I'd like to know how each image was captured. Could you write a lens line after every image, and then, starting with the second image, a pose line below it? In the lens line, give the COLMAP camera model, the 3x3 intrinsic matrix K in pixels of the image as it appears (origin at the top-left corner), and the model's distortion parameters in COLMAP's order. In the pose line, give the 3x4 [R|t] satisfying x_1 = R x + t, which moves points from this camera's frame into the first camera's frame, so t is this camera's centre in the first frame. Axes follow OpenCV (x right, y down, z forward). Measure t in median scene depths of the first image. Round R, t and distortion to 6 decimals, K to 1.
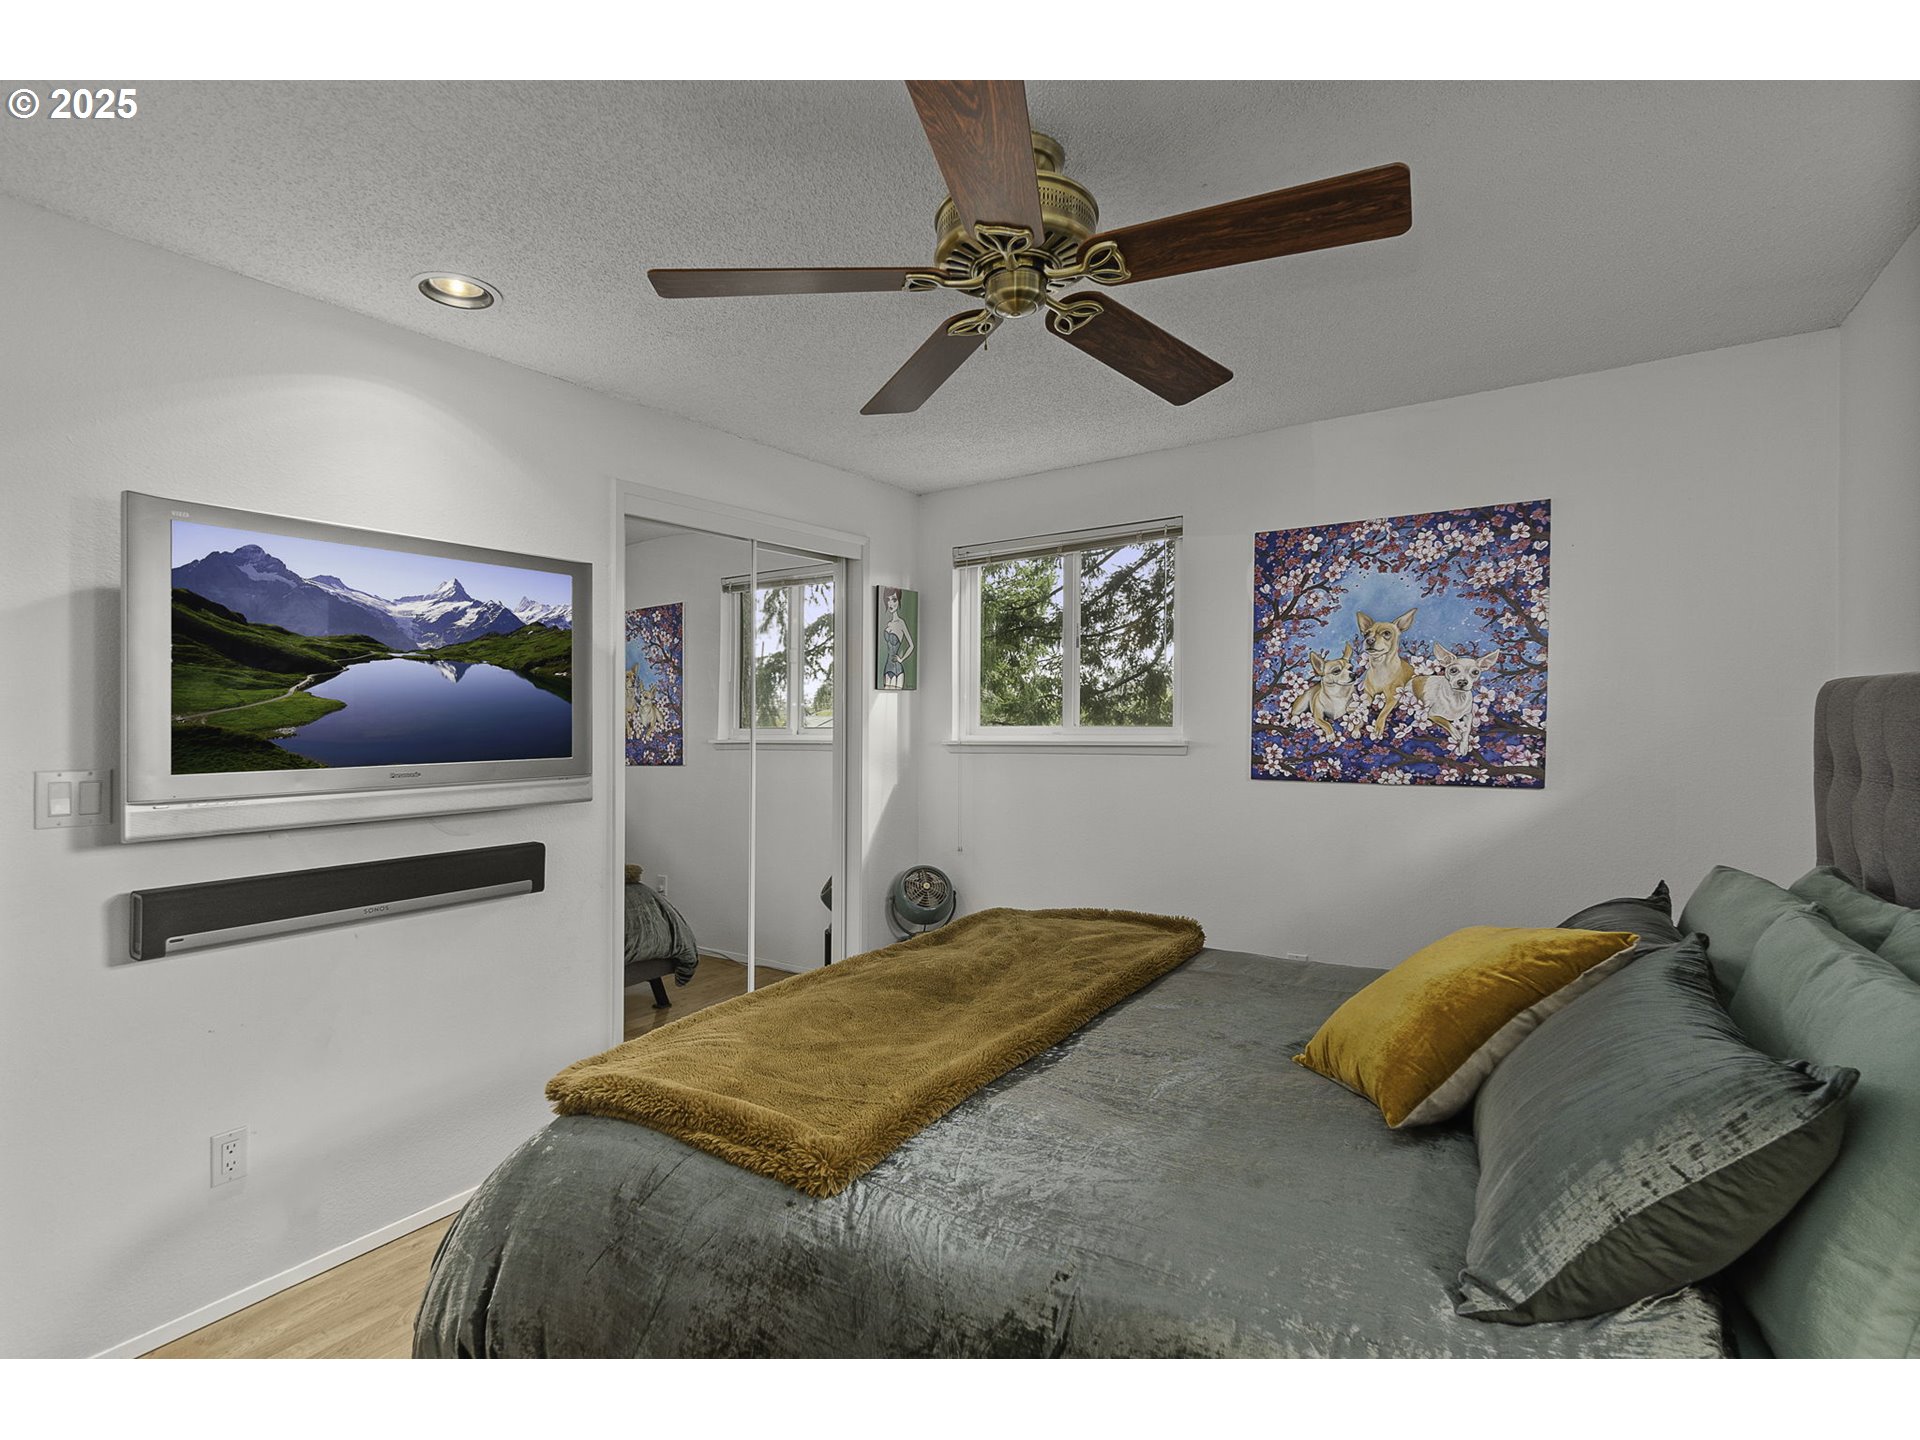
lens RADIAL K [[916.8, 0, 957.8], [0, 916.8, 717.9], [0, 0, 1]] dist [0.000958, 0.000030]
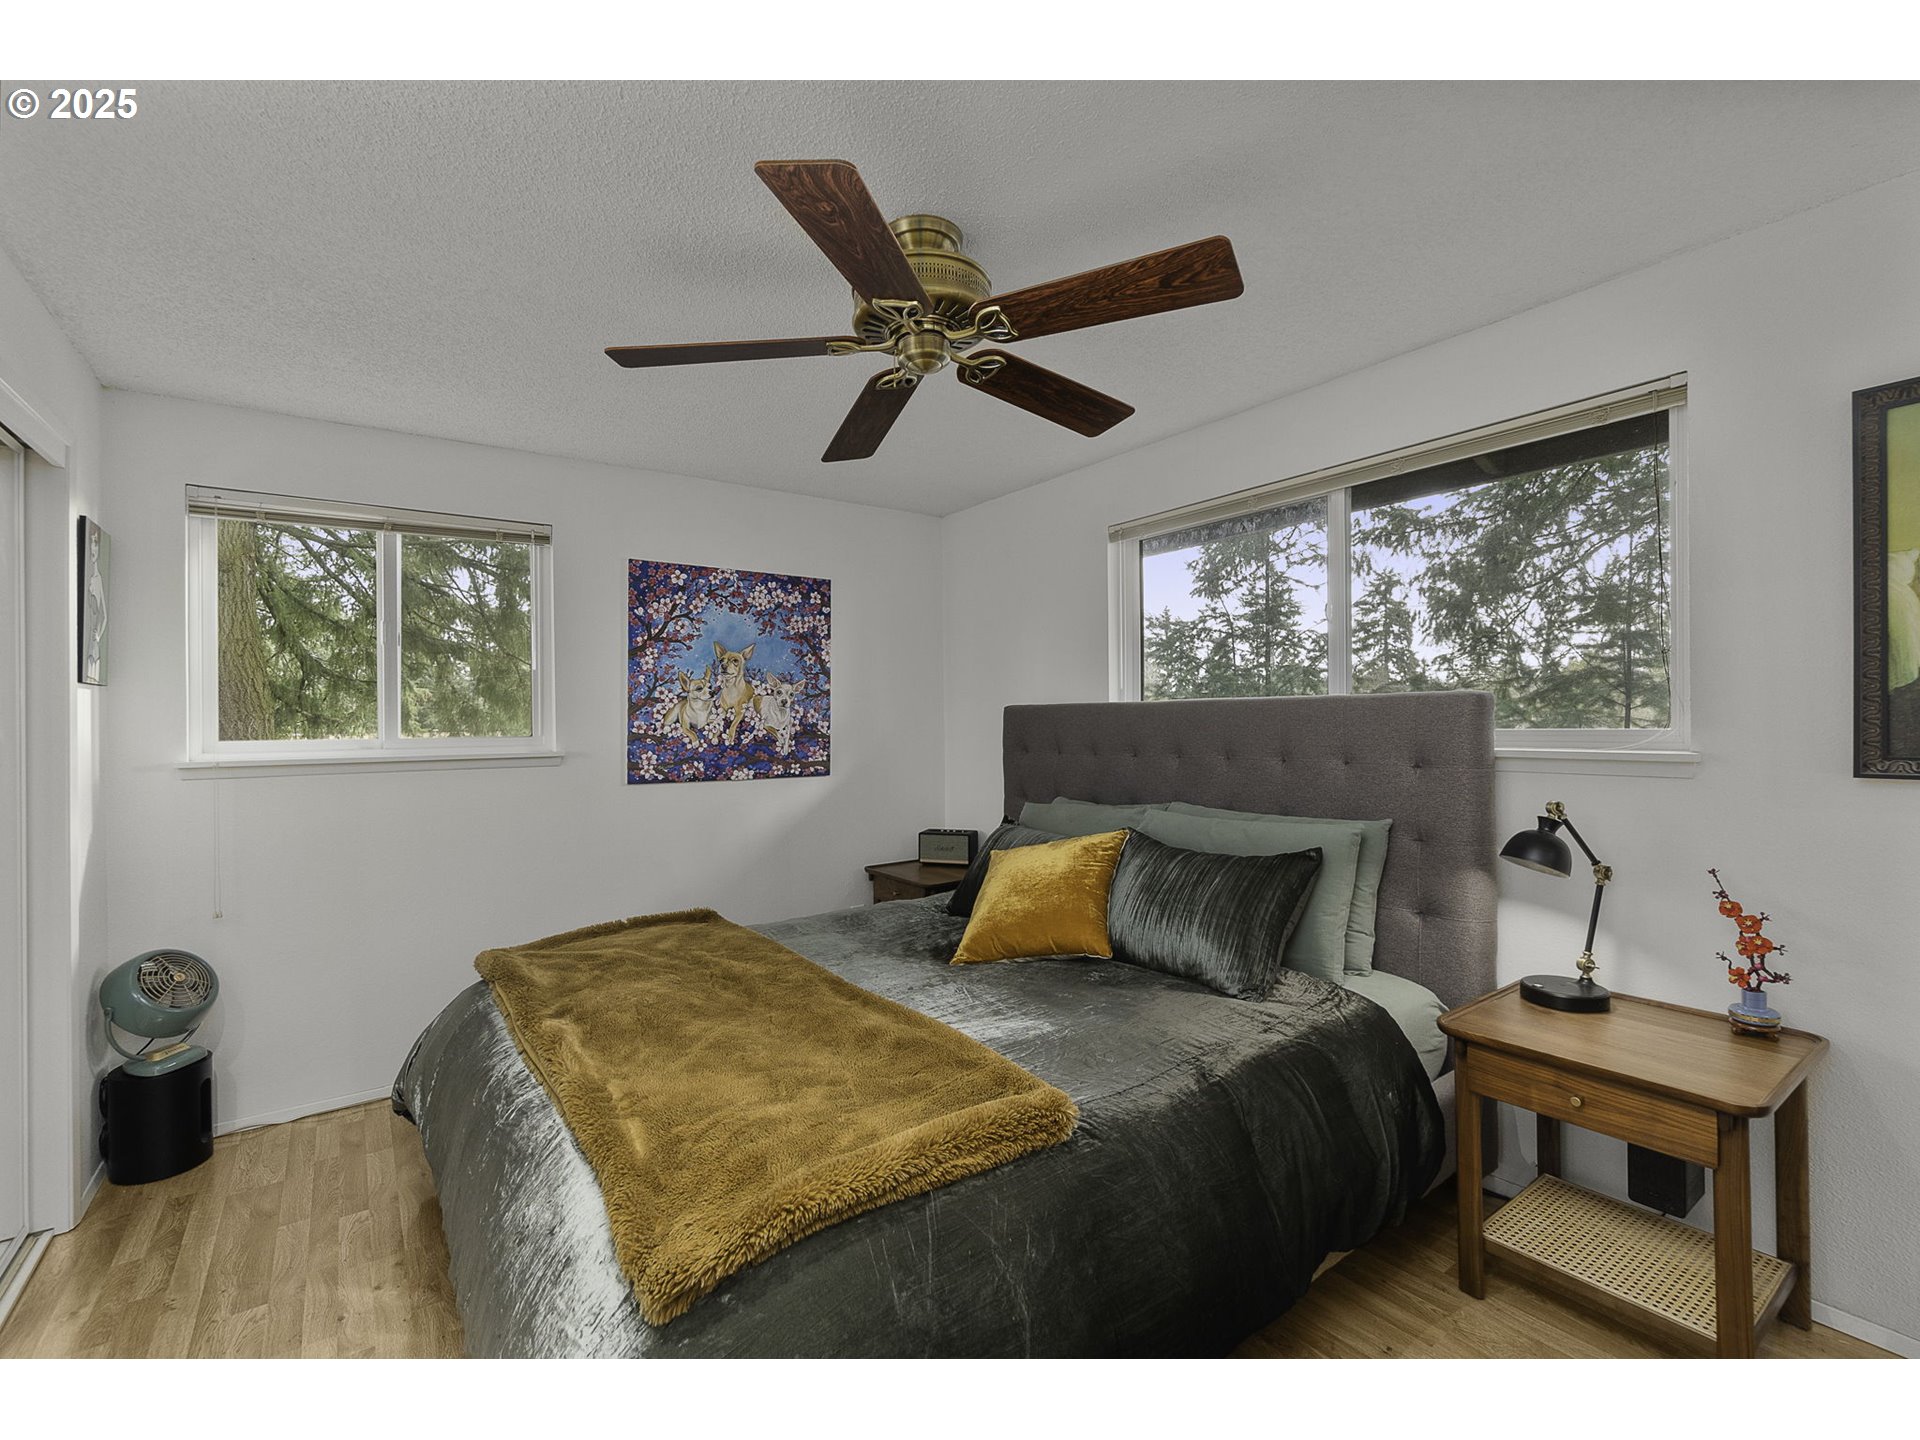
lens RADIAL K [[848.6, 0, 957.4], [0, 848.6, 725.1], [0, 0, 1]] dist [0.001186, 0.000080]
pose [[0.349878, 0.002950, 0.936790, -0.520543], [0.005022, 0.999975, -0.005024, 0.003808], [-0.936782, 0.006462, 0.349855, 0.302524]]
